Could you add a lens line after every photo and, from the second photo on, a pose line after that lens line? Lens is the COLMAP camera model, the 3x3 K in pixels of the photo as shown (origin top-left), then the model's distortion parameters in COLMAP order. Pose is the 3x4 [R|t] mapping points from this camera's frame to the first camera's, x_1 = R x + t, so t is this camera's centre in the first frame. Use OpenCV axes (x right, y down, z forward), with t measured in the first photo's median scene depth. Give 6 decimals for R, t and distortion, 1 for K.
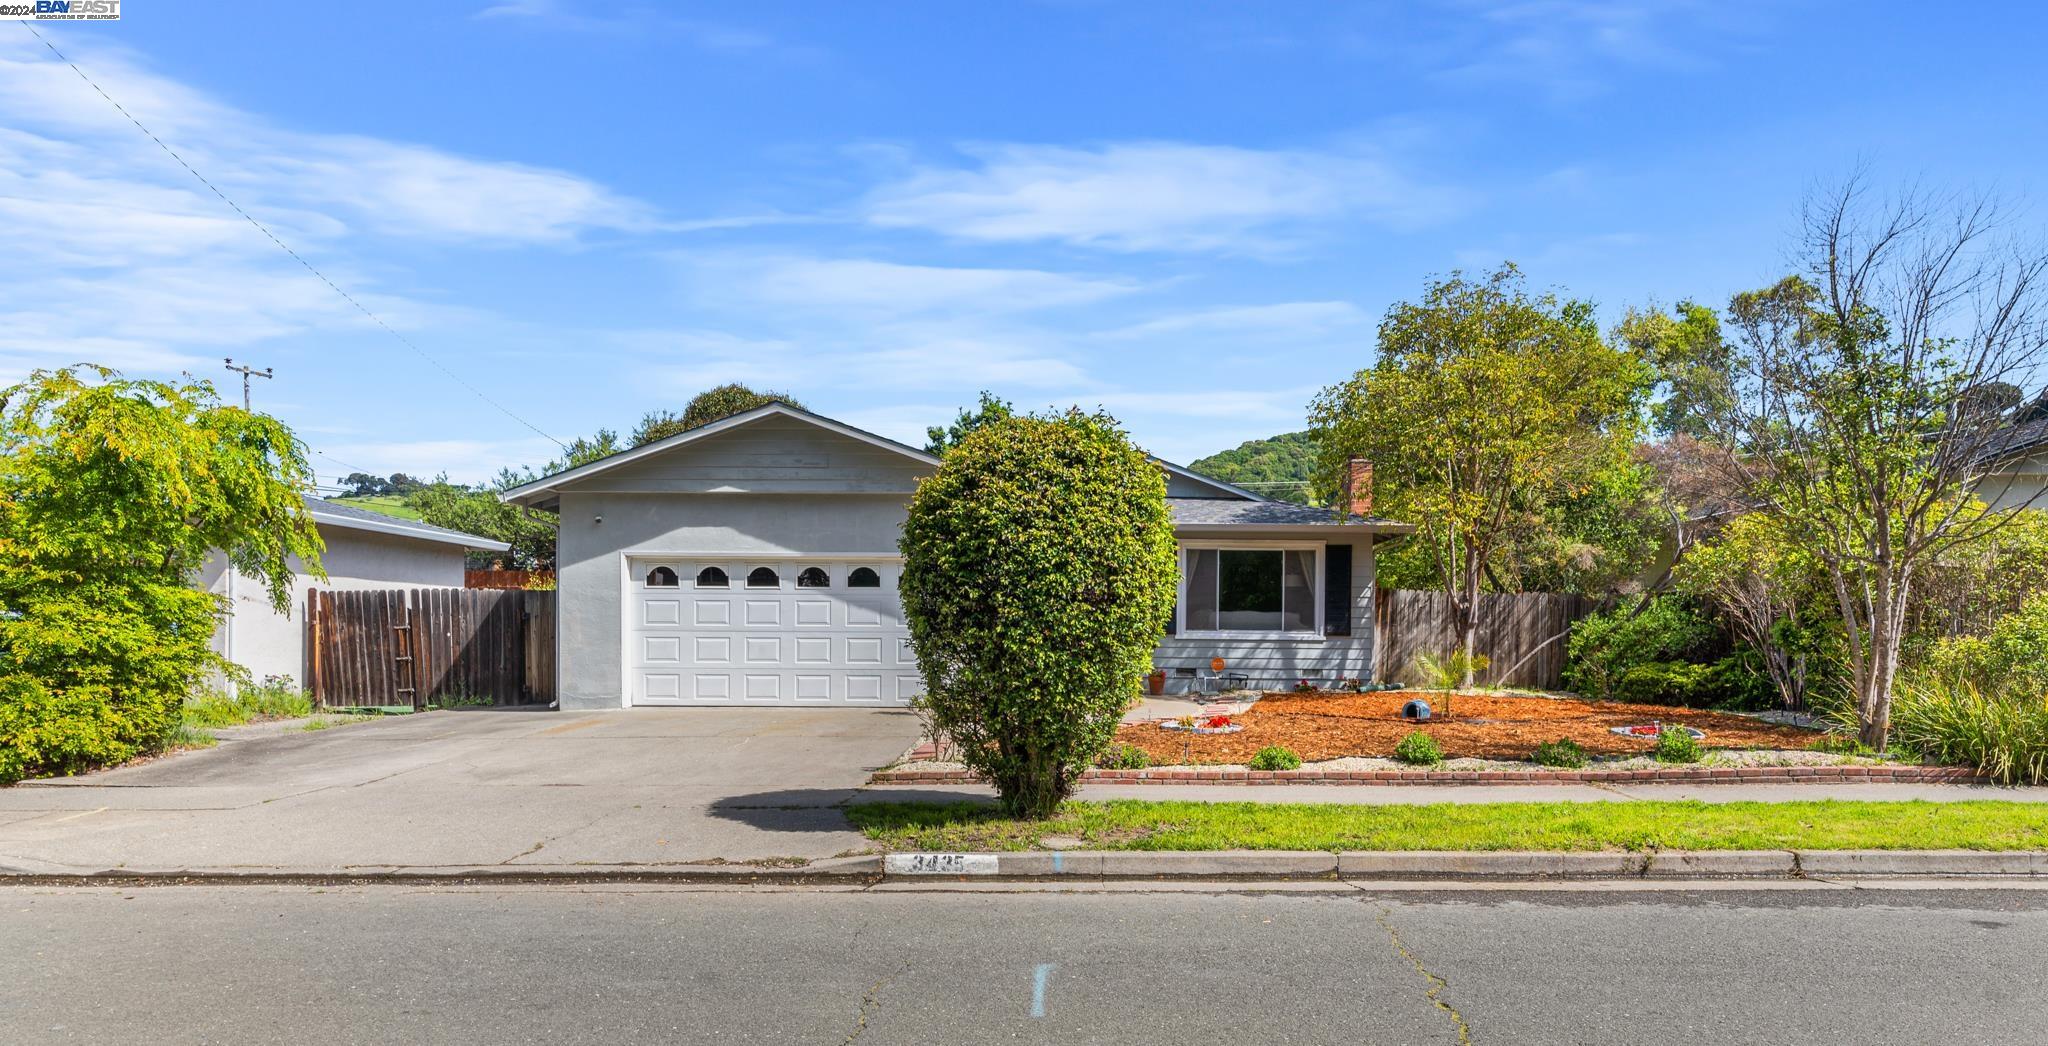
lens RADIAL K [[1104.2, 0, 1085.9], [0, 1104.2, 530.5], [0, 0, 1]] dist [-0.002975, -0.000175]
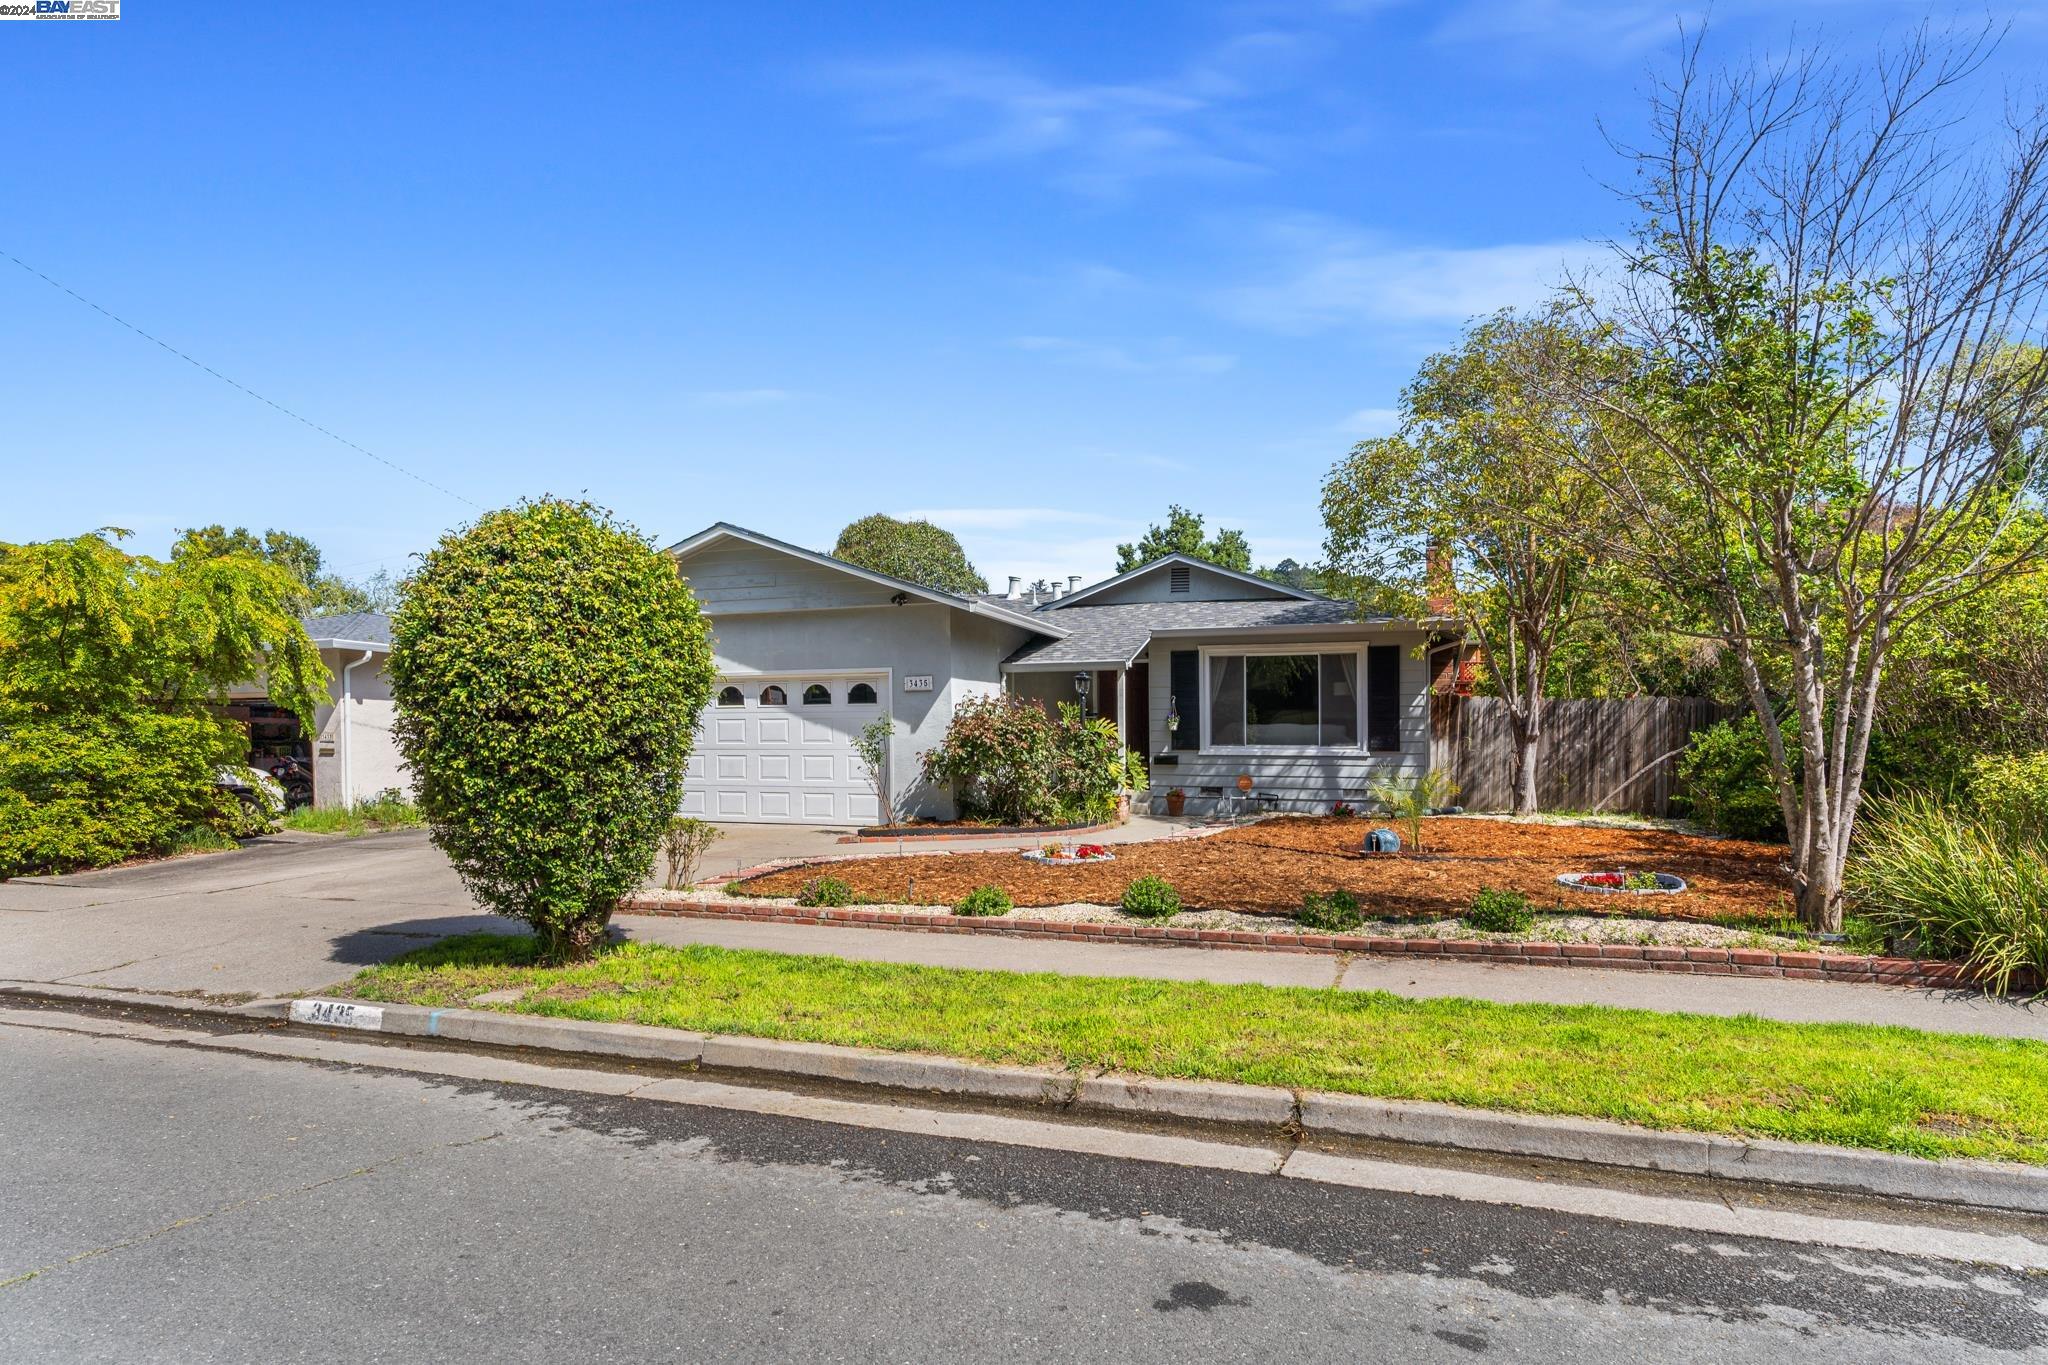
lens RADIAL K [[1065.4, 0, 1024.0], [0, 1065.4, 682.5], [0, 0, 1]] dist [0.003485, 0.000572]
pose [[0.949781, -0.023002, -0.312070, 0.276516], [0.033167, 0.999077, 0.027302, 0.011490], [0.311154, -0.036282, 0.949667, 0.147876]]
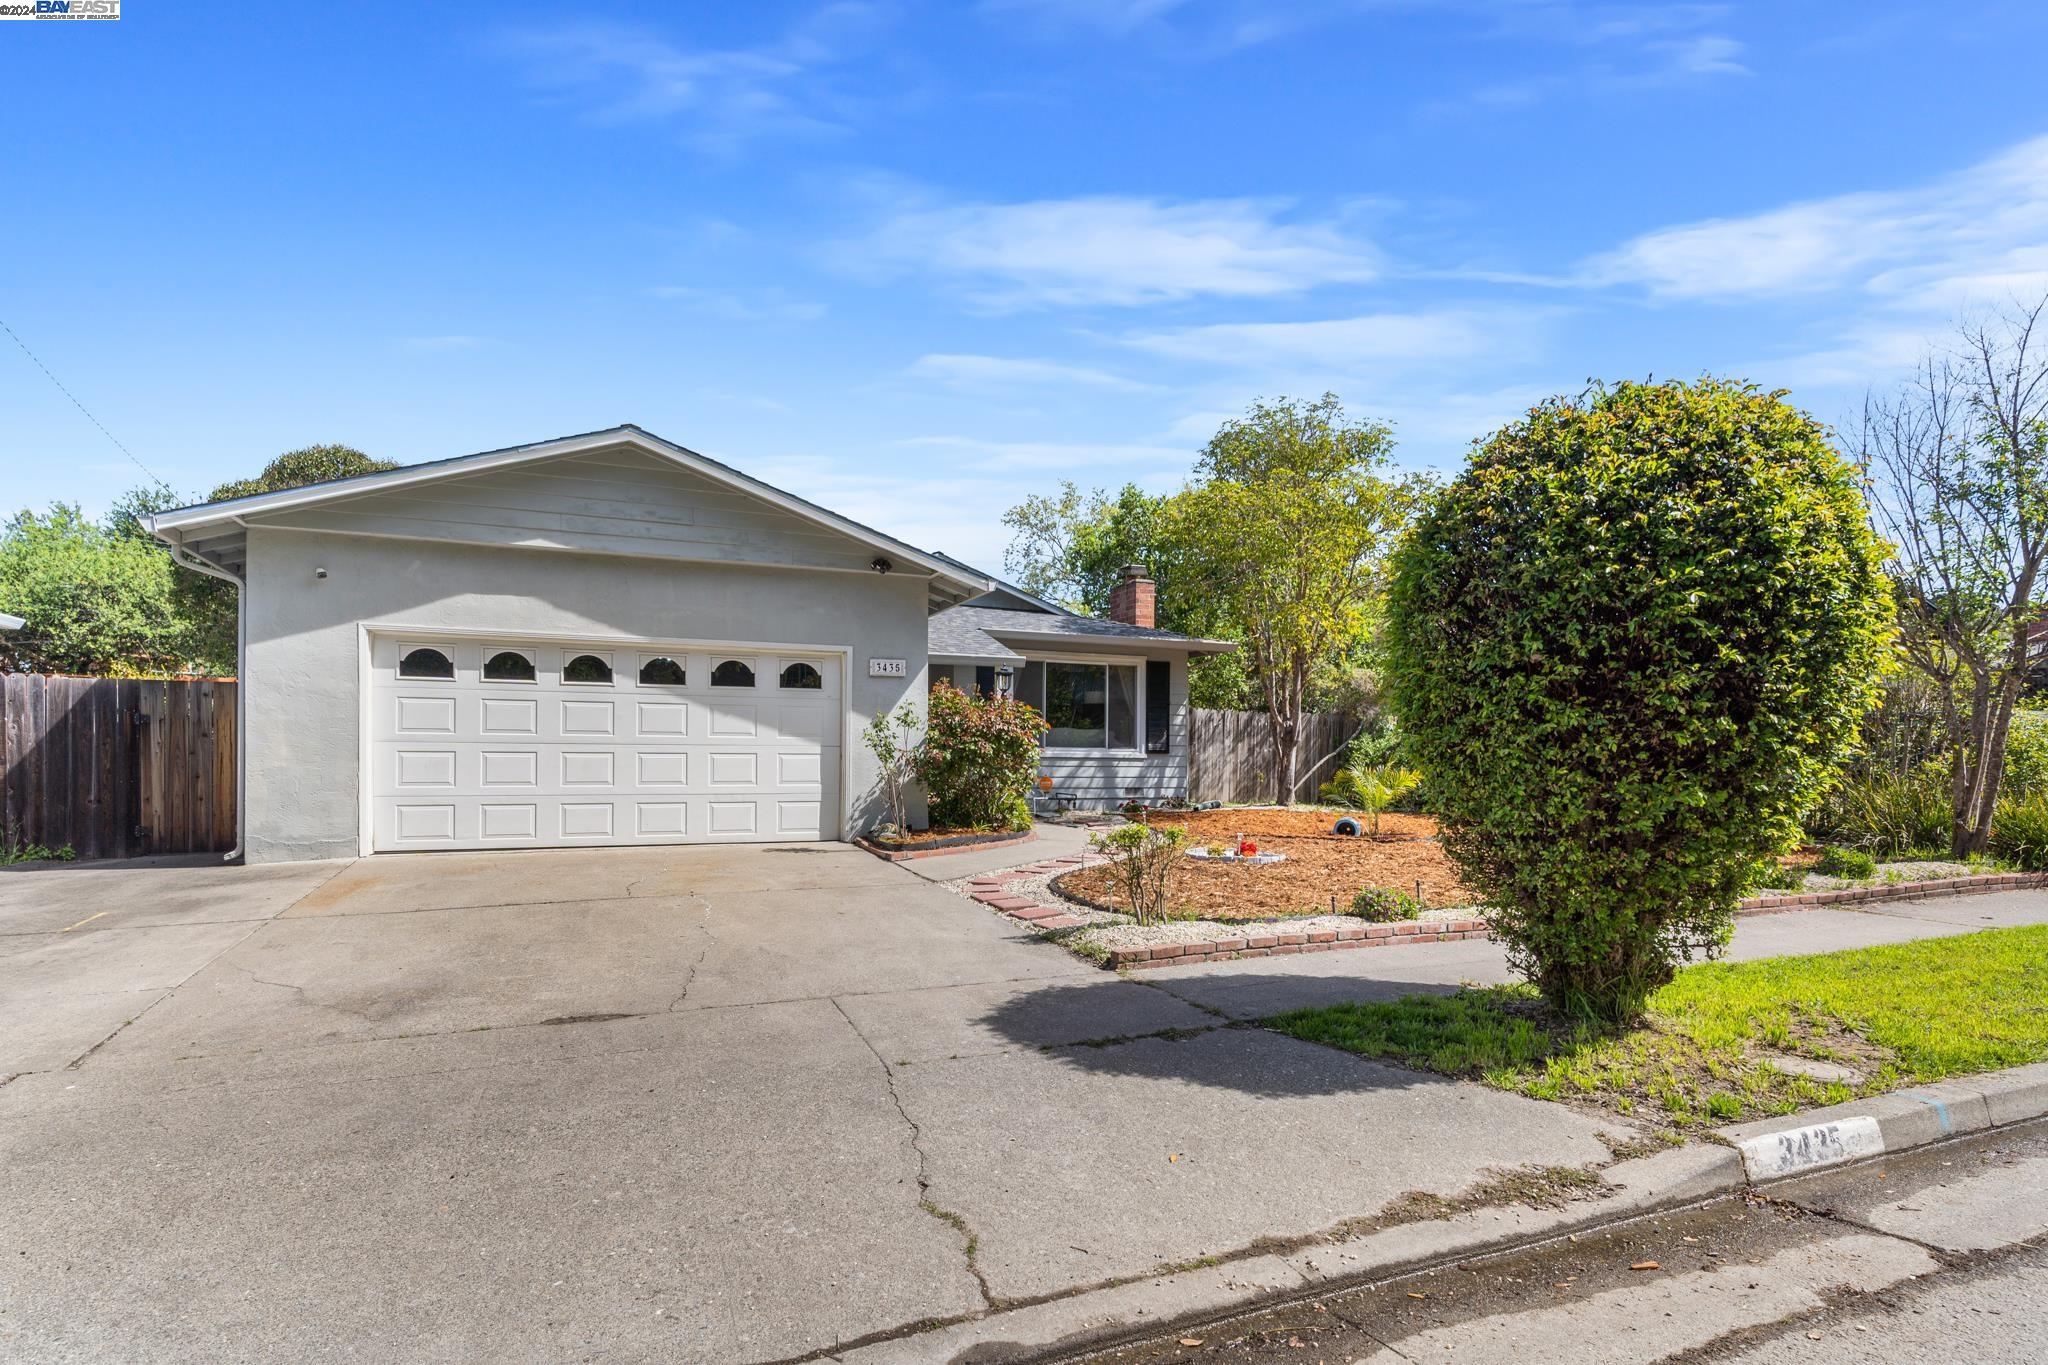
lens RADIAL K [[991.0, 0, 1024.0], [0, 991.0, 682.5], [0, 0, 1]] dist [0.001878, 0.000114]
pose [[0.923379, 0.029106, 0.382784, -0.278031], [-0.035517, 0.999322, 0.009690, 0.034598], [-0.382242, -0.022543, 0.923787, 0.288552]]
